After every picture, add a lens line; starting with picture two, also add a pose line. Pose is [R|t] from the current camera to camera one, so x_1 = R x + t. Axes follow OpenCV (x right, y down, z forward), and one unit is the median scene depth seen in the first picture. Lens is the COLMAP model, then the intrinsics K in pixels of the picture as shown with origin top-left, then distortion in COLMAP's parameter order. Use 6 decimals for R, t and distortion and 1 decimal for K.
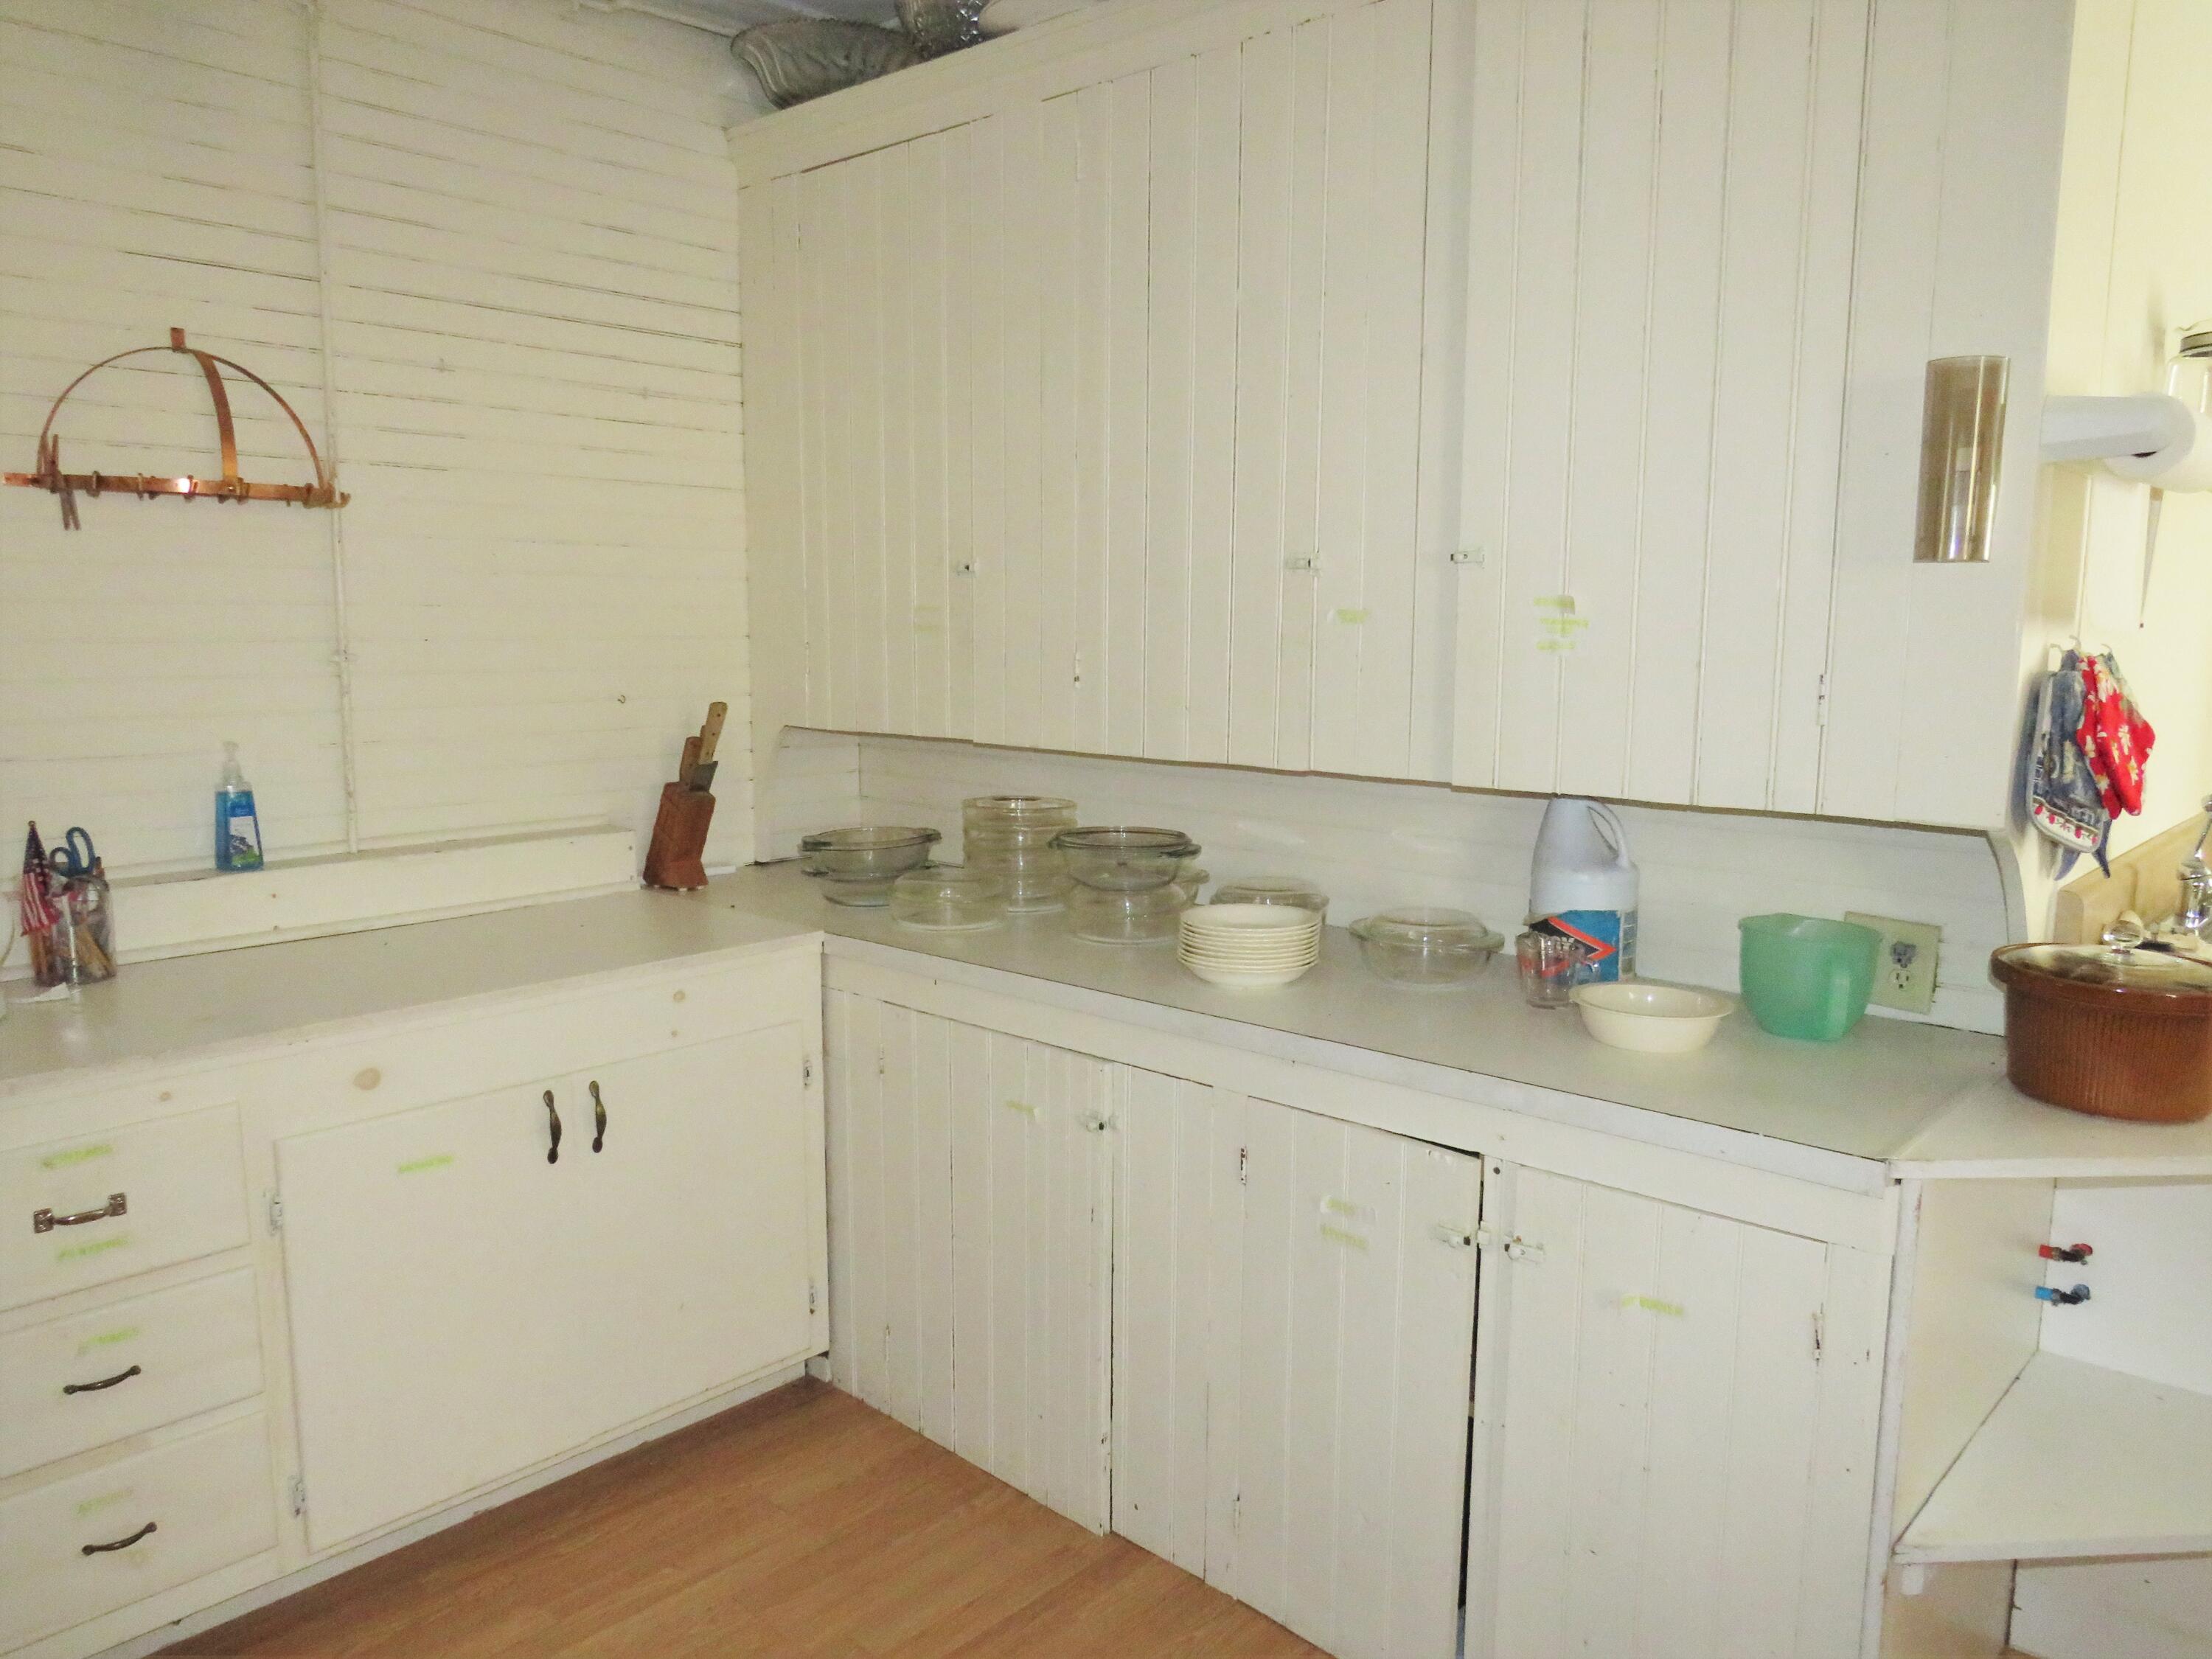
lens RADIAL K [[1561.8, 0, 1102.5], [0, 1561.8, 837.8], [0, 0, 1]] dist [-0.019099, 0.007565]
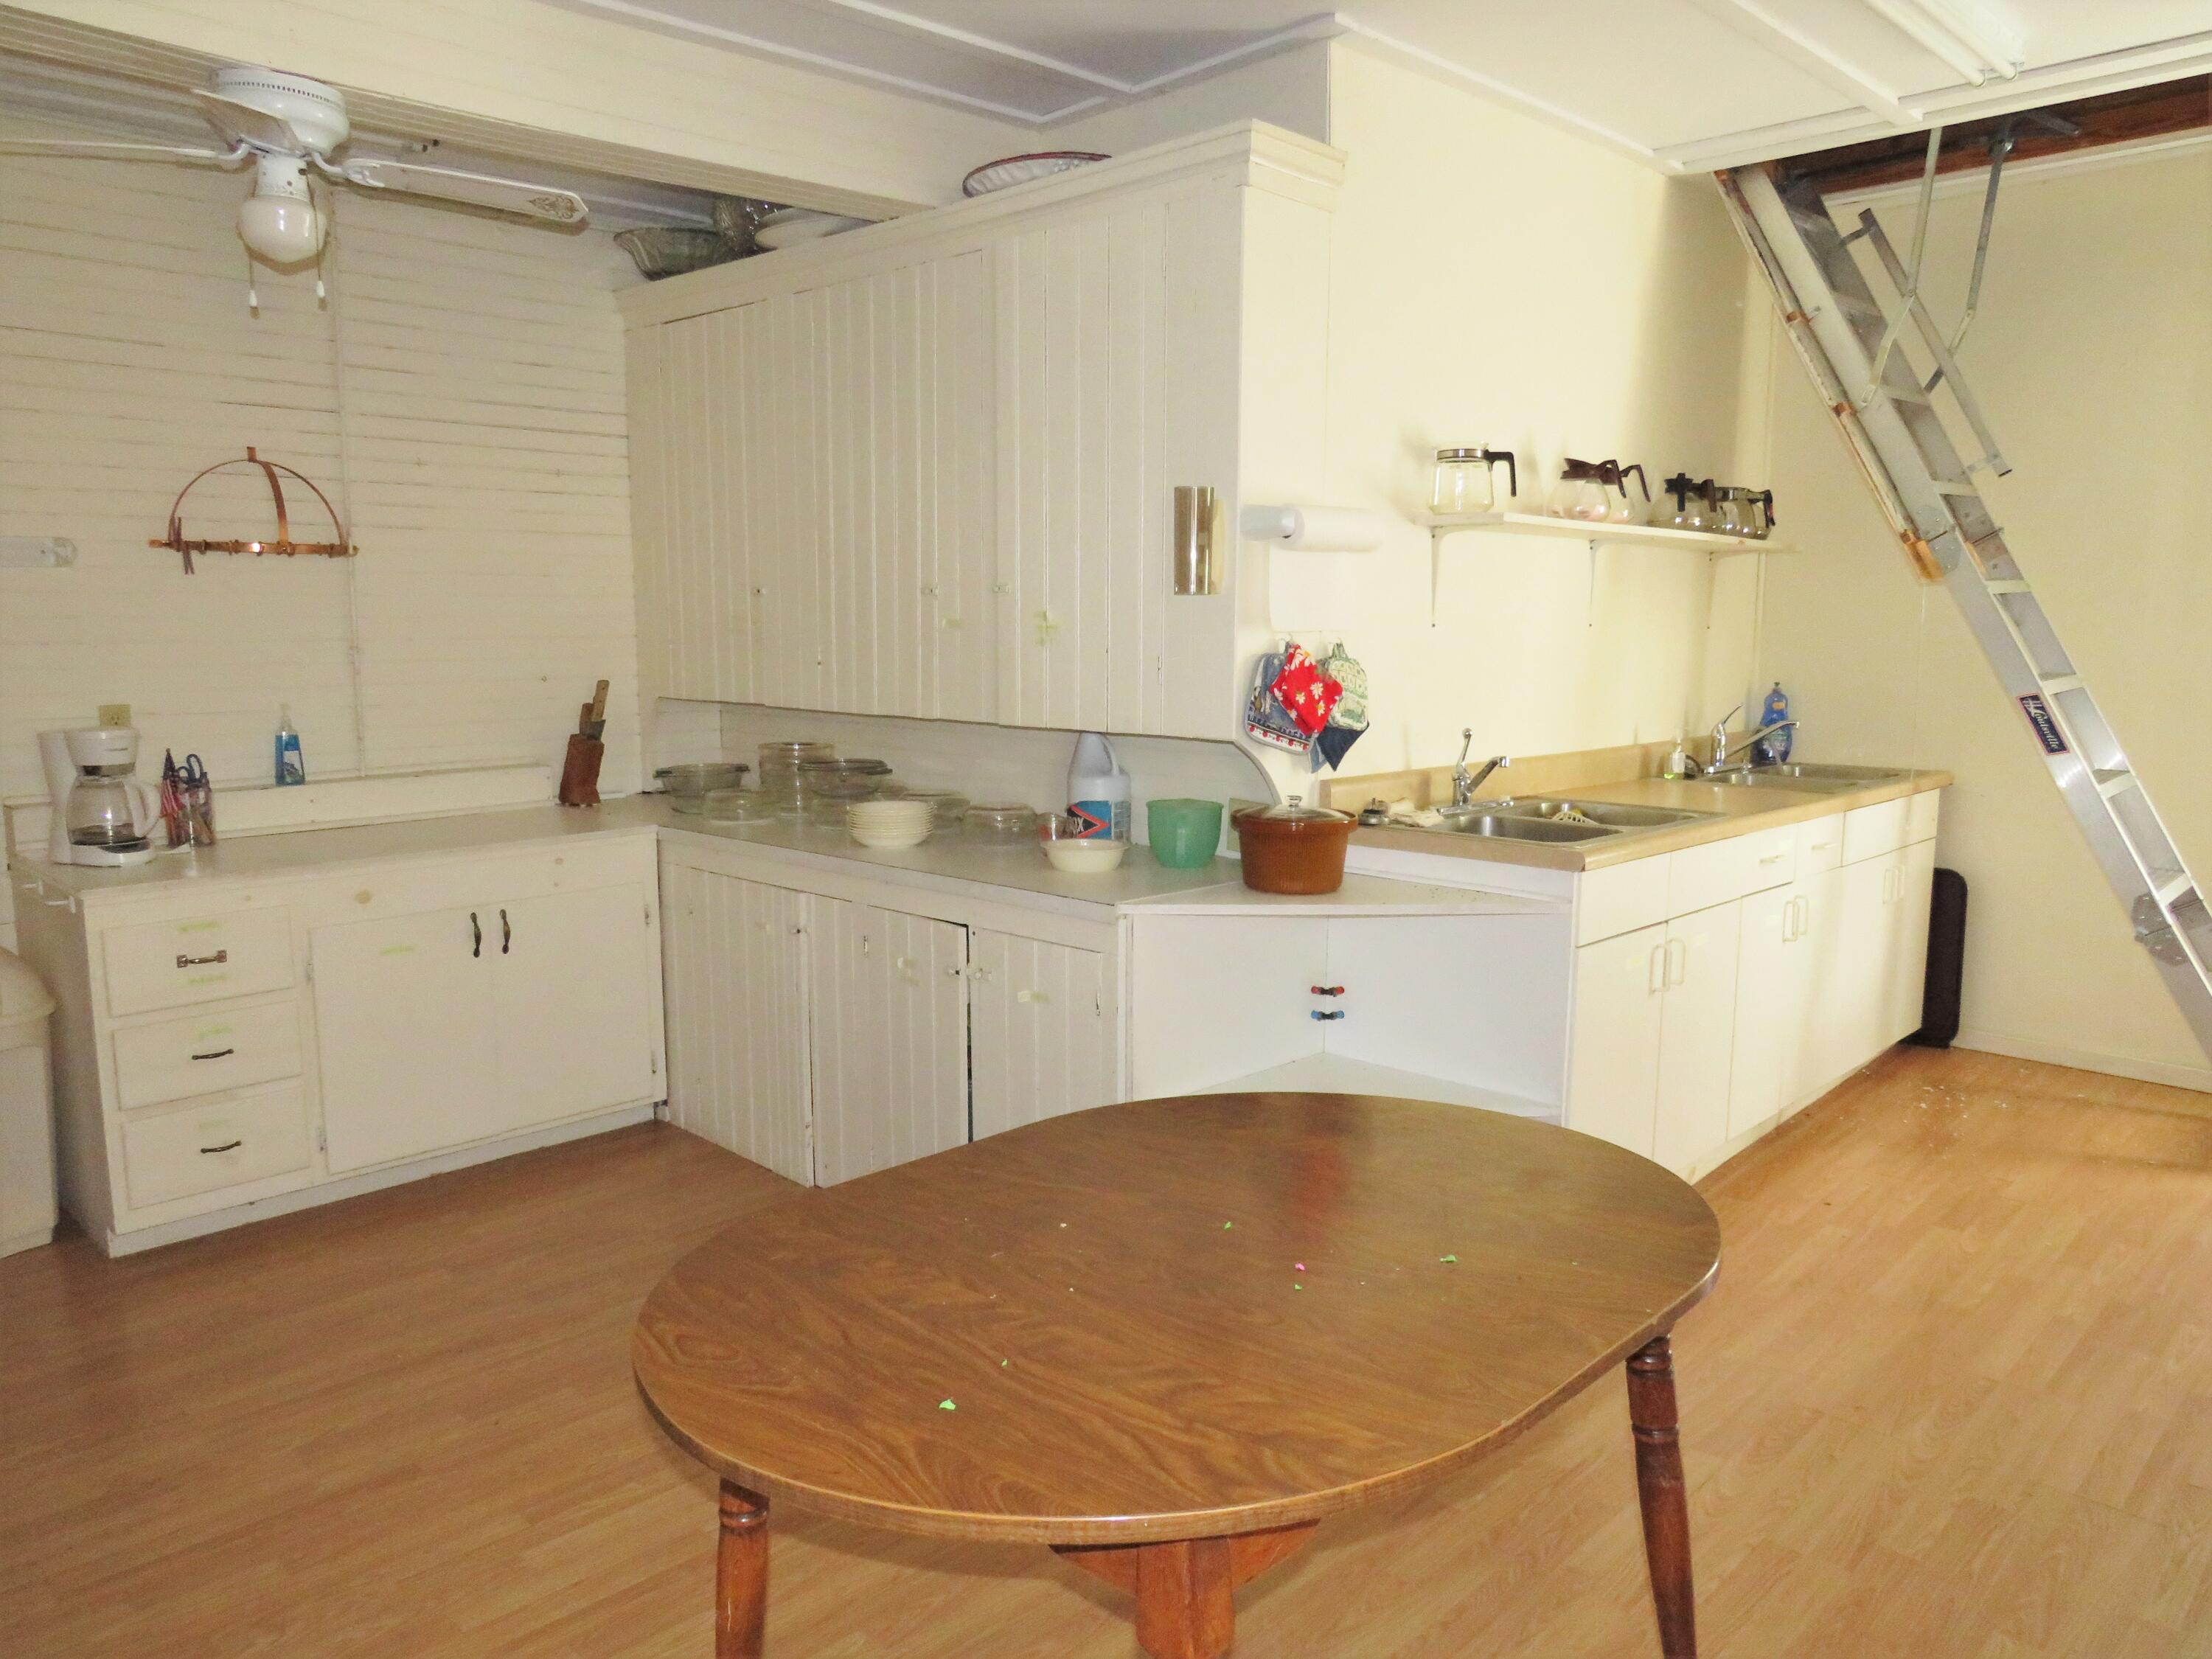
lens RADIAL K [[1561.8, 0, 1102.0], [0, 1561.8, 835.2], [0, 0, 1]] dist [-0.019099, 0.007565]
pose [[0.999515, -0.000469, -0.031126, 0.335509], [0.000551, 0.999996, 0.002636, 0.070764], [0.031125, -0.002652, 0.999512, -0.583763]]
